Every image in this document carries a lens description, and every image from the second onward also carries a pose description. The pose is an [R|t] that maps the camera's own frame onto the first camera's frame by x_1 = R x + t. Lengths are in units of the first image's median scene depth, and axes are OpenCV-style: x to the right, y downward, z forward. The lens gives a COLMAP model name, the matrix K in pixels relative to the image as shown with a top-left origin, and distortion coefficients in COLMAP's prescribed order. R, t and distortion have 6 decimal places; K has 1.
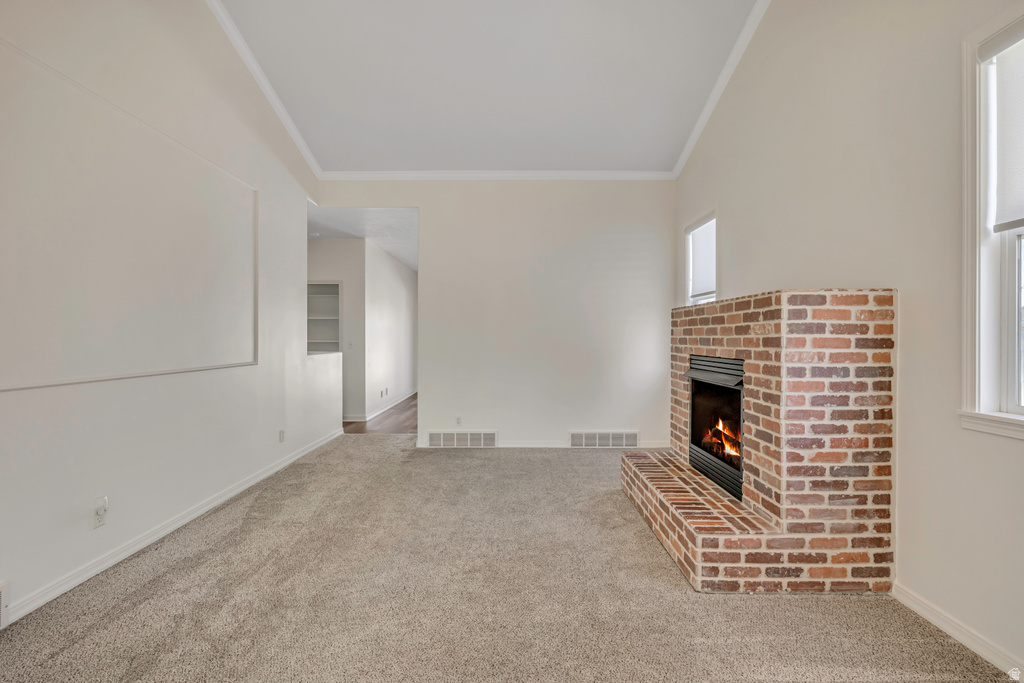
lens RADIAL K [[464.5, 0, 515.3], [0, 464.5, 337.7], [0, 0, 1]] dist [0.000756, 0.000378]
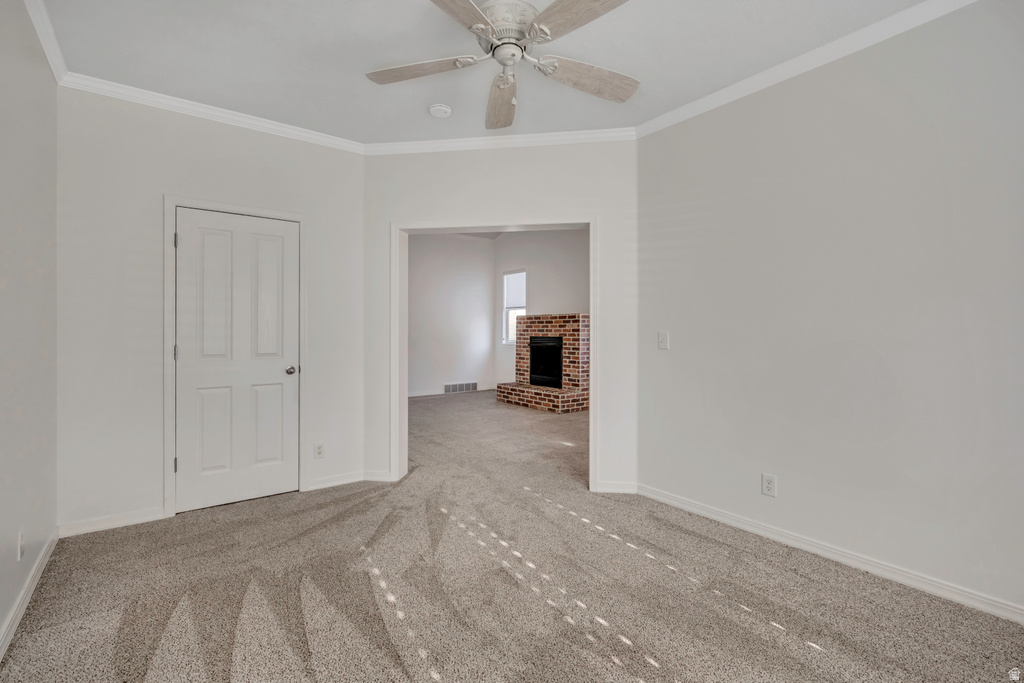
lens RADIAL K [[464.5, 0, 515.3], [0, 464.5, 337.7], [0, 0, 1]] dist [0.000756, 0.000378]
pose [[0.795768, -0.007709, 0.605552, -1.520379], [-0.000784, 0.999905, 0.013759, 0.015373], [-0.605601, -0.011424, 0.795686, -1.110908]]
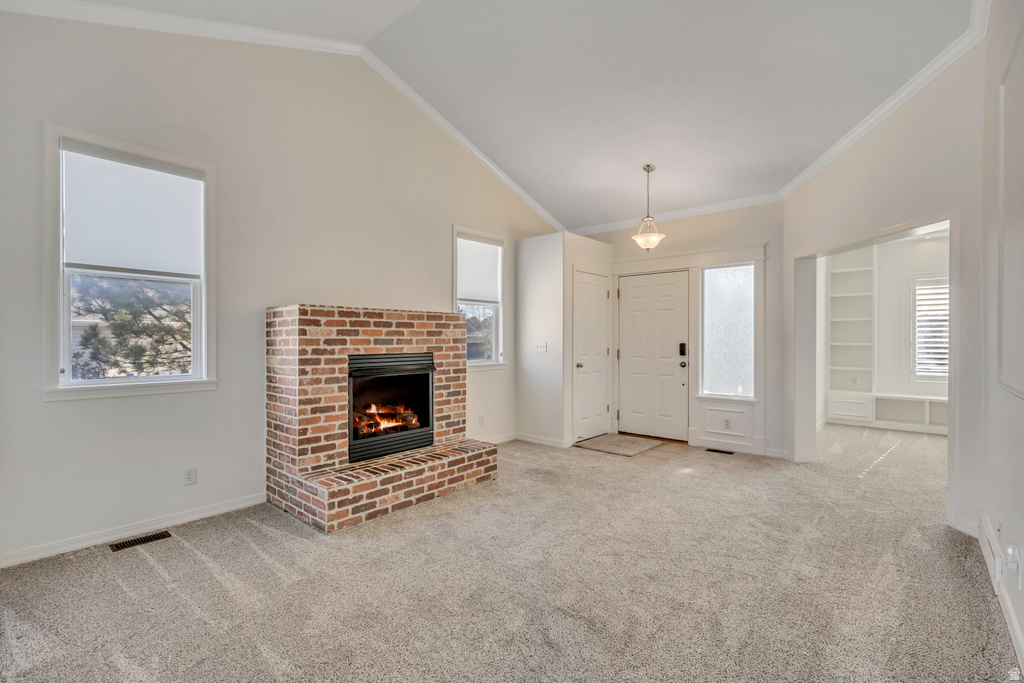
lens RADIAL K [[464.5, 0, 515.3], [0, 464.5, 337.7], [0, 0, 1]] dist [0.000756, 0.000378]
pose [[-0.756557, -0.001642, 0.653925, -0.791734], [-0.001949, 0.999998, 0.000255, -0.003402], [-0.653924, -0.001082, -0.756559, 2.163342]]
